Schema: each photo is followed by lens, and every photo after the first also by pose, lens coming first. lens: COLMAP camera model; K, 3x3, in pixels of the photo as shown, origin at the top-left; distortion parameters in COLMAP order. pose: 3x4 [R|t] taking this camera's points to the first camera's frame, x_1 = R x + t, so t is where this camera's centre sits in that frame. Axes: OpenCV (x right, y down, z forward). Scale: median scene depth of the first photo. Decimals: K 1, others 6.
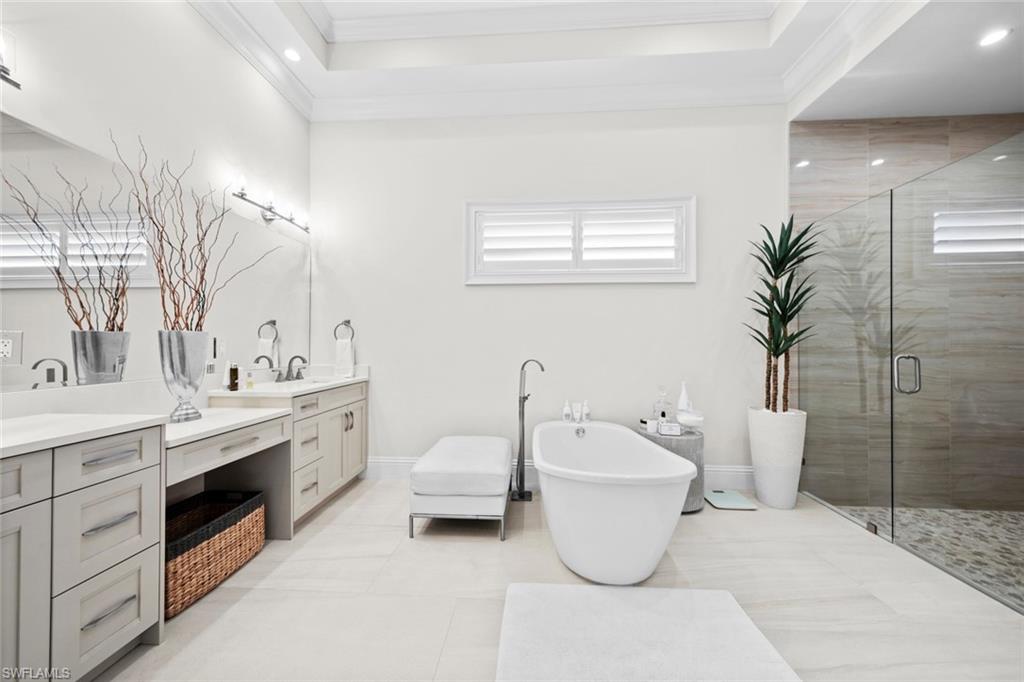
lens RADIAL K [[345.4, 0, 512.0], [0, 345.4, 341.0], [0, 0, 1]] dist [0.002333, -0.000177]
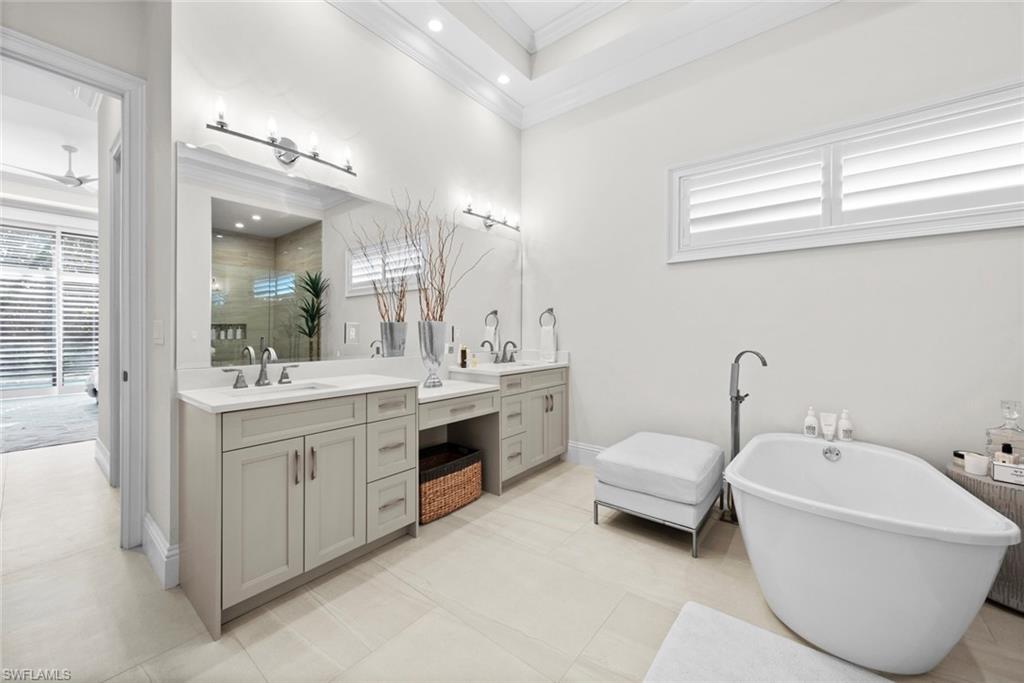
lens RADIAL K [[385.4, 0, 508.7], [0, 385.4, 332.8], [0, 0, 1]] dist [-0.000811, -0.000155]
pose [[0.814229, 0.003084, -0.580536, 0.140768], [0.004274, 0.999927, 0.011307, 0.000591], [0.580528, -0.011687, 0.814156, -0.047732]]
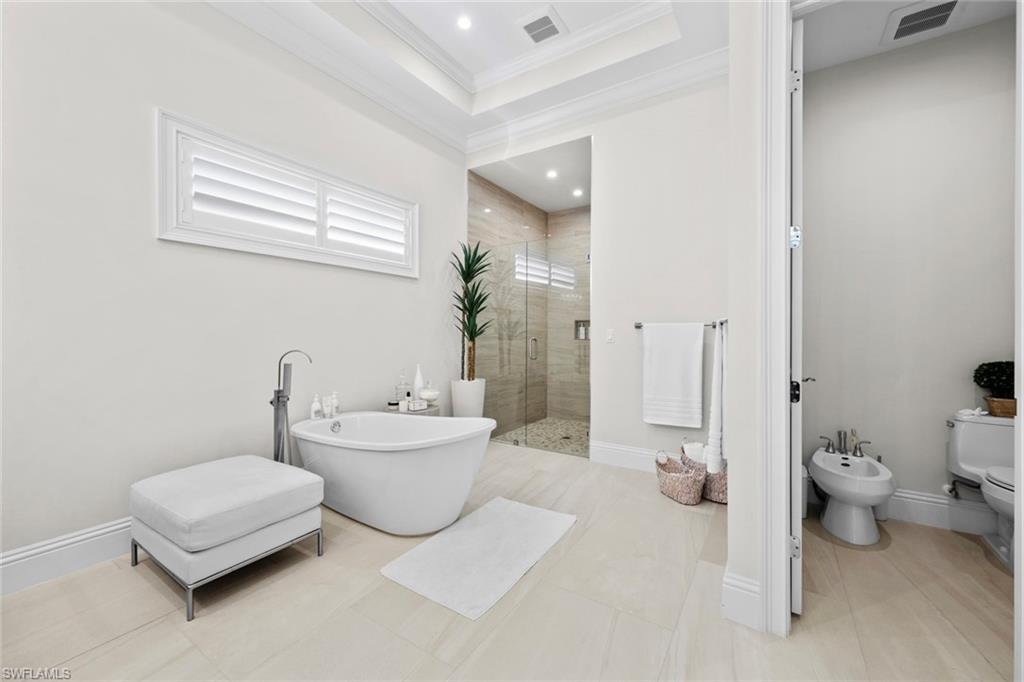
lens RADIAL K [[400.9, 0, 516.1], [0, 400.9, 333.7], [0, 0, 1]] dist [-0.000659, -0.000146]
pose [[0.482004, -0.003176, 0.876163, -0.622063], [-0.009145, 0.999921, 0.008656, 0.000893], [-0.876121, -0.012185, 0.481937, 0.076202]]
